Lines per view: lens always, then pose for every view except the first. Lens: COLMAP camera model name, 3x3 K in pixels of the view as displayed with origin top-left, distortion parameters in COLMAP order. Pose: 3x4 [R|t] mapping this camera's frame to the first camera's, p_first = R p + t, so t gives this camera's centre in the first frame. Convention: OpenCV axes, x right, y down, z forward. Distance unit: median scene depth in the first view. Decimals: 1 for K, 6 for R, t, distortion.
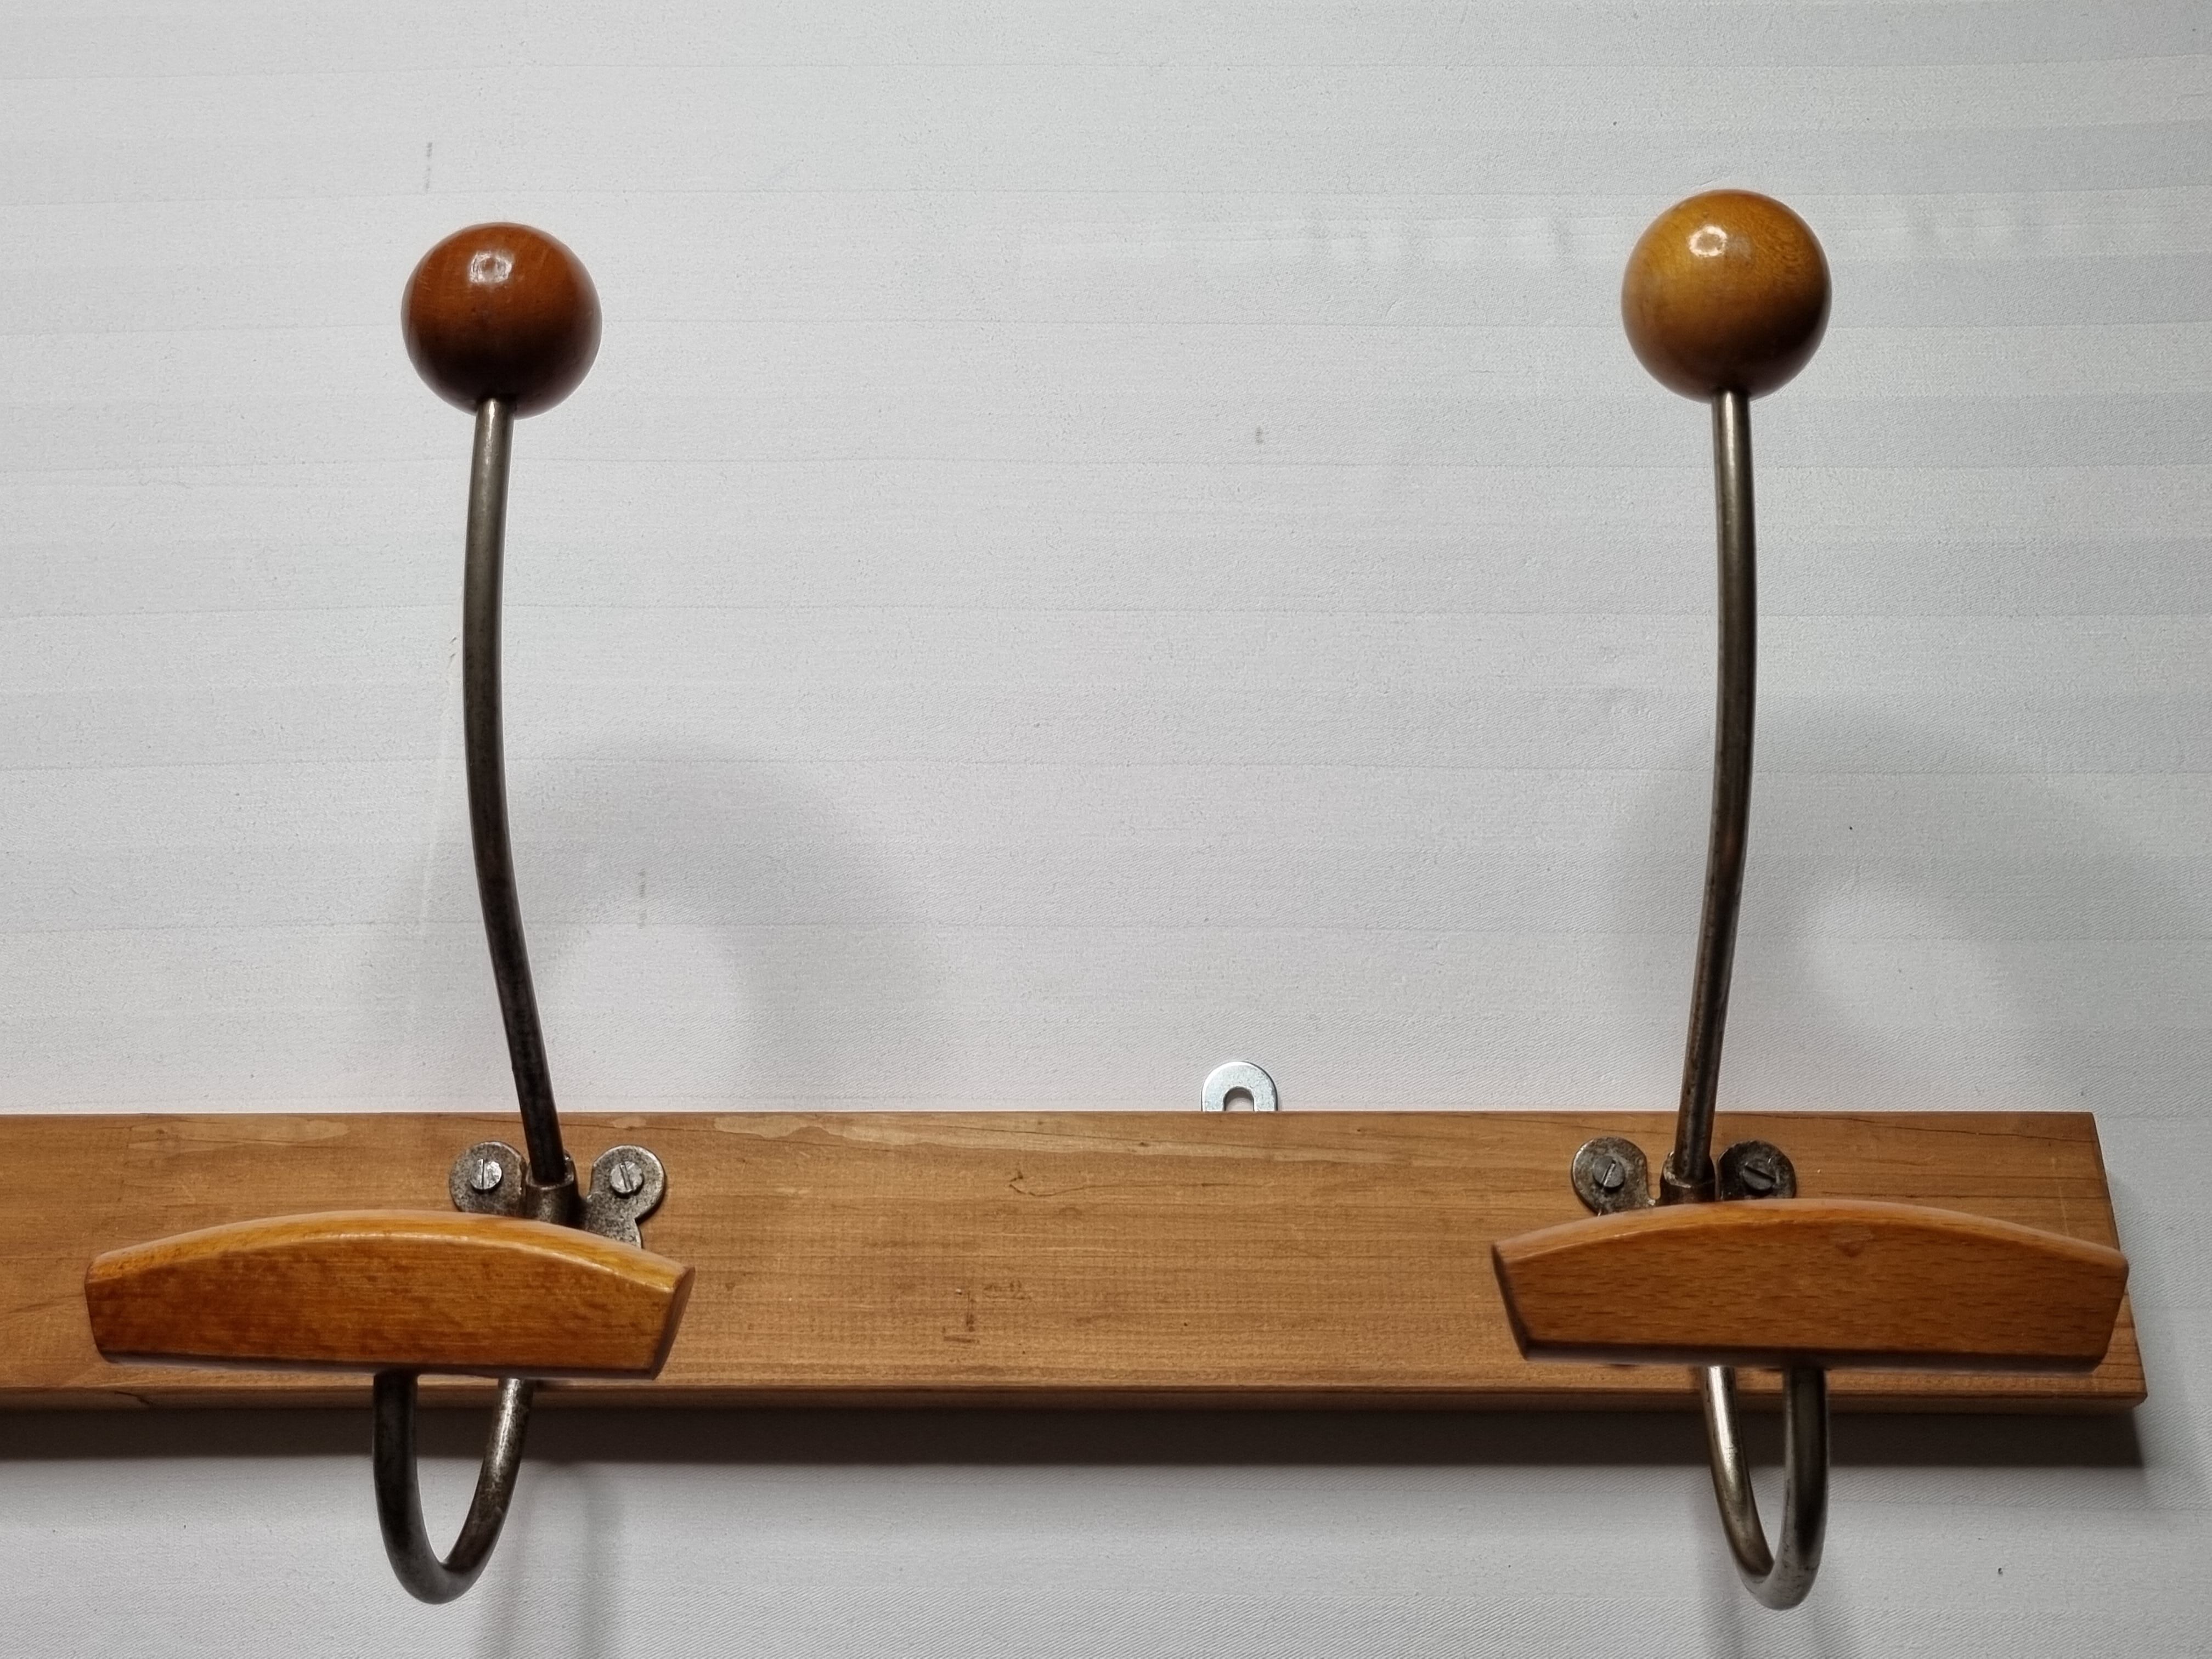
lens RADIAL K [[2526.1, 0, 1101.3], [0, 2526.1, 816.8], [0, 0, 1]] dist [0.022163, 0.000000]
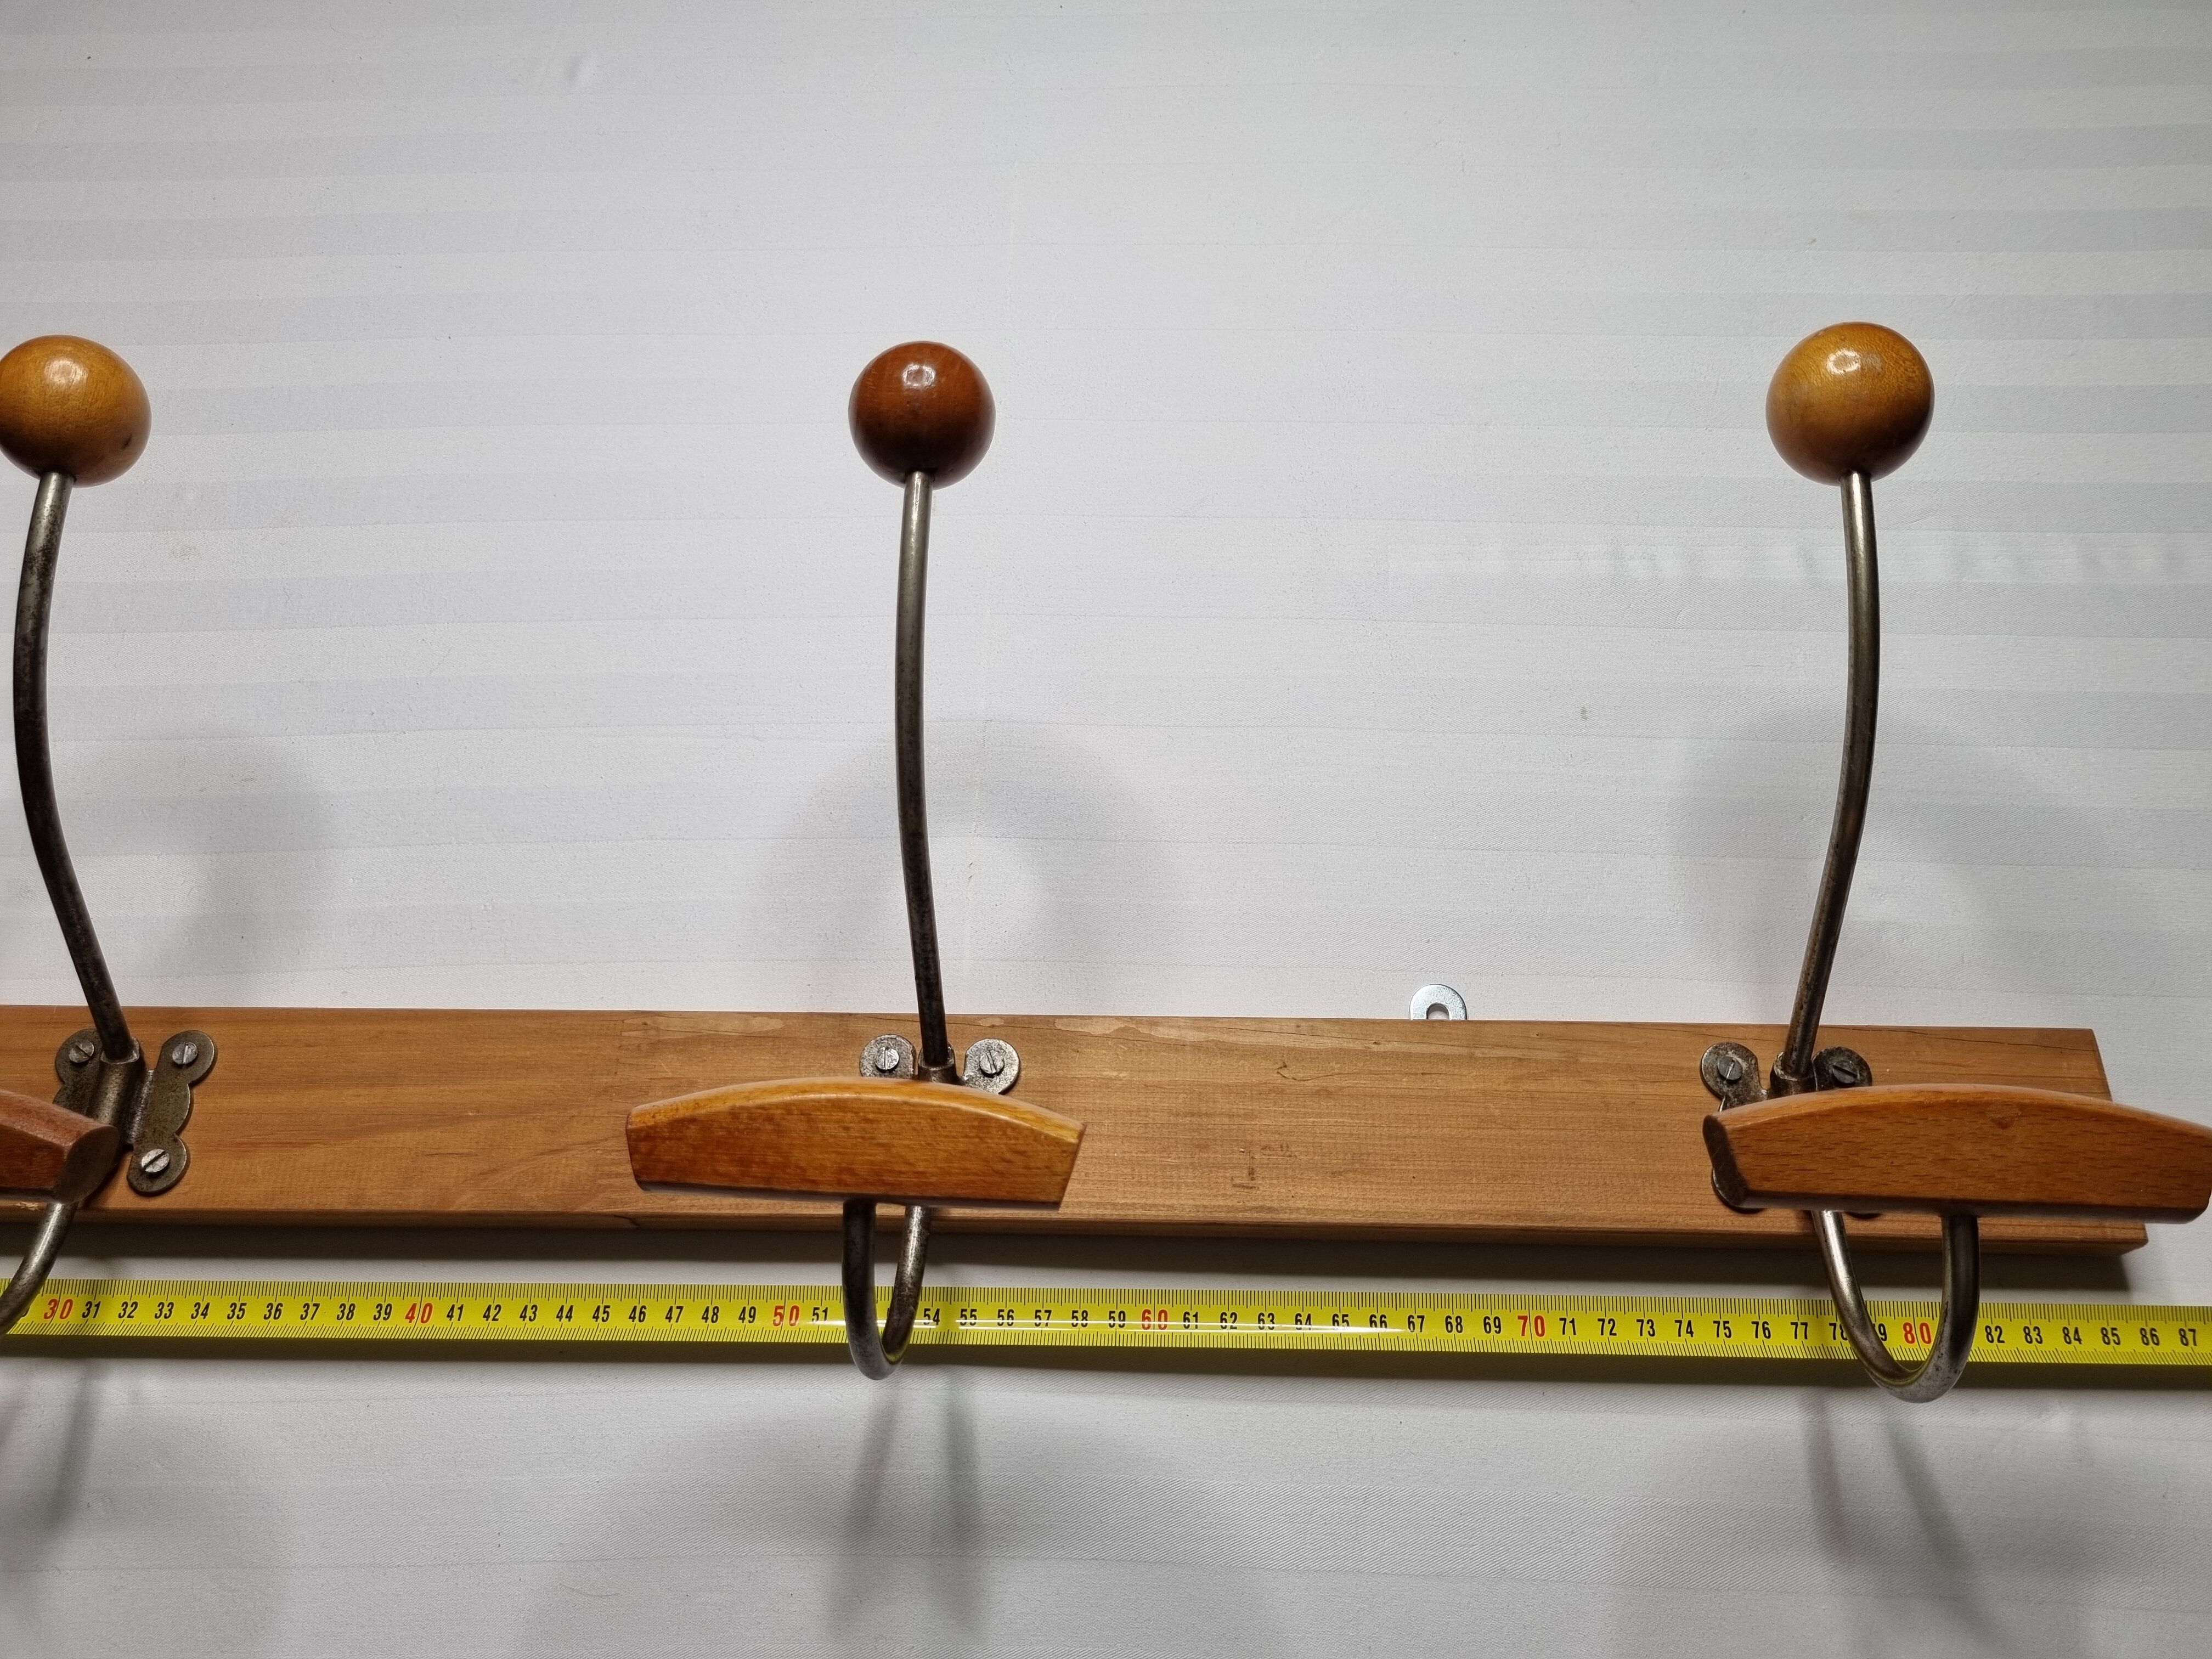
lens RADIAL K [[1653.7, 0, 1125.7], [0, 1653.7, 834.9], [0, 0, 1]] dist [0.018329, -0.005136]
pose [[0.999866, 0.012413, -0.010645, -0.112319], [-0.012561, 0.999824, -0.013949, 0.034331], [0.010470, 0.014081, 0.999846, 0.123501]]
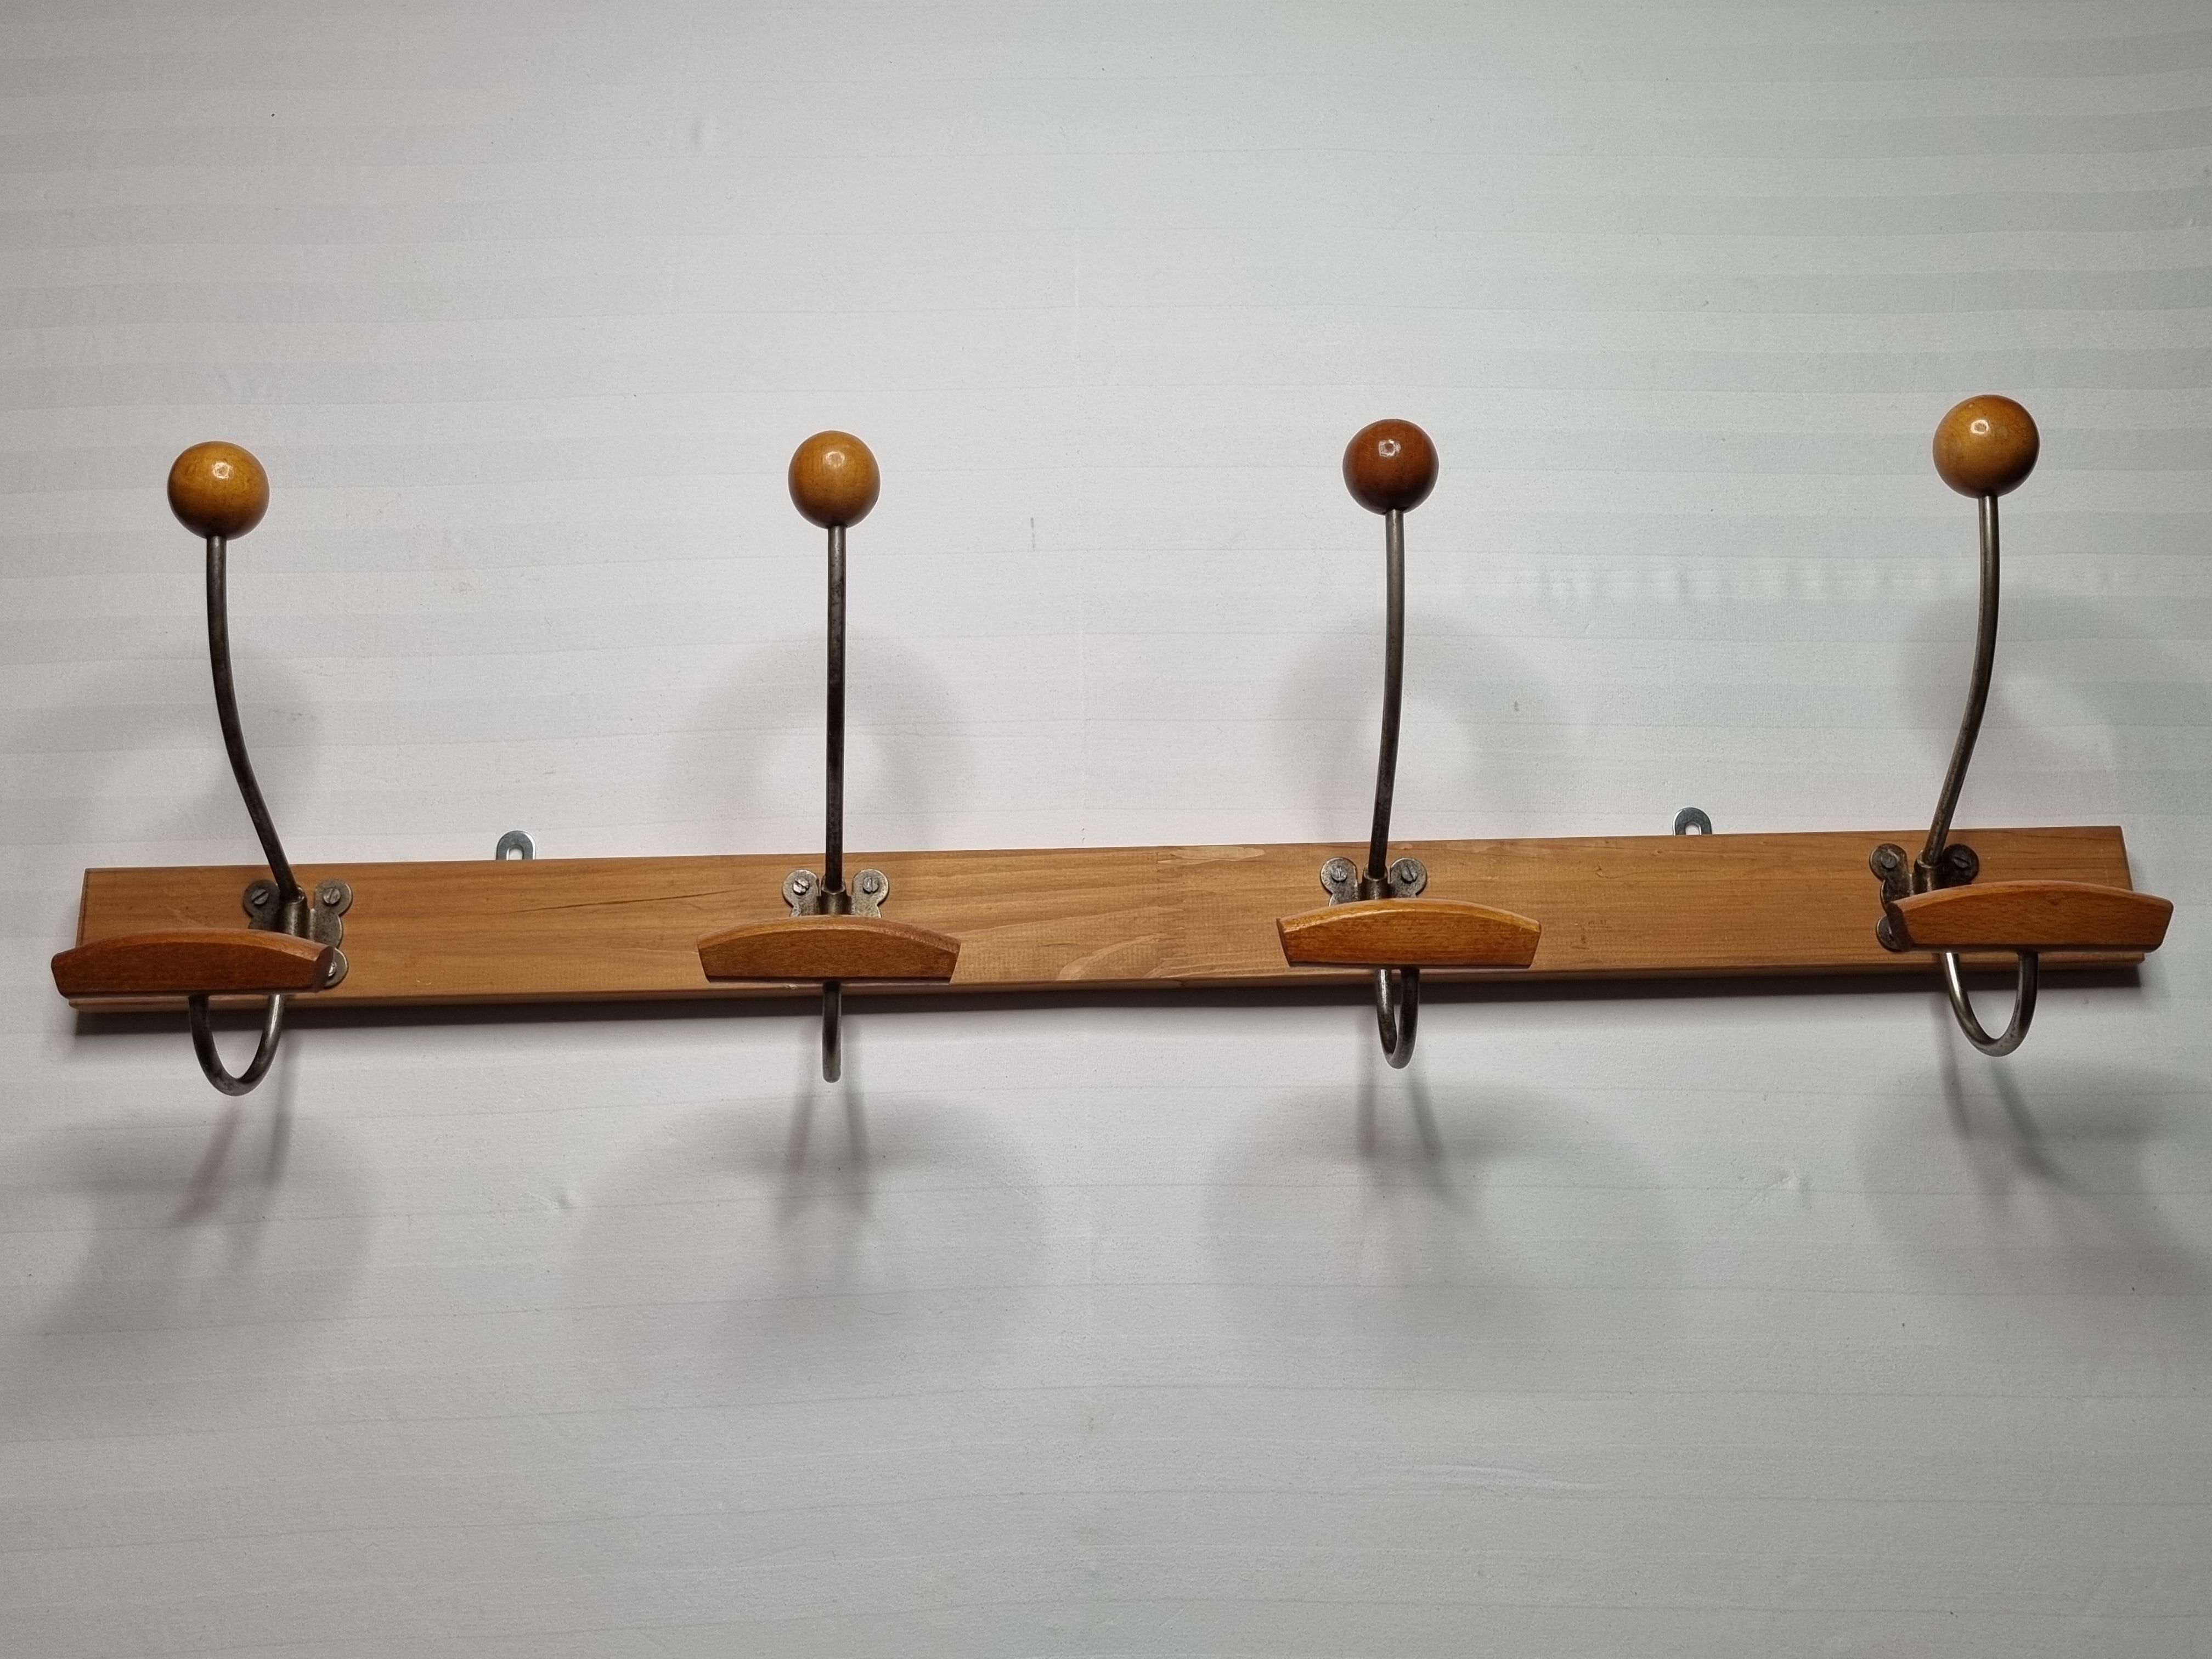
lens RADIAL K [[2160.8, 0, 1111.2], [0, 2160.8, 834.8], [0, 0, 1]] dist [0.052569, 0.000000]
pose [[0.998753, -0.022092, 0.044761, -0.524080], [0.014671, 0.987039, 0.159812, -0.177494], [-0.047712, -0.158956, 0.986132, -0.735029]]
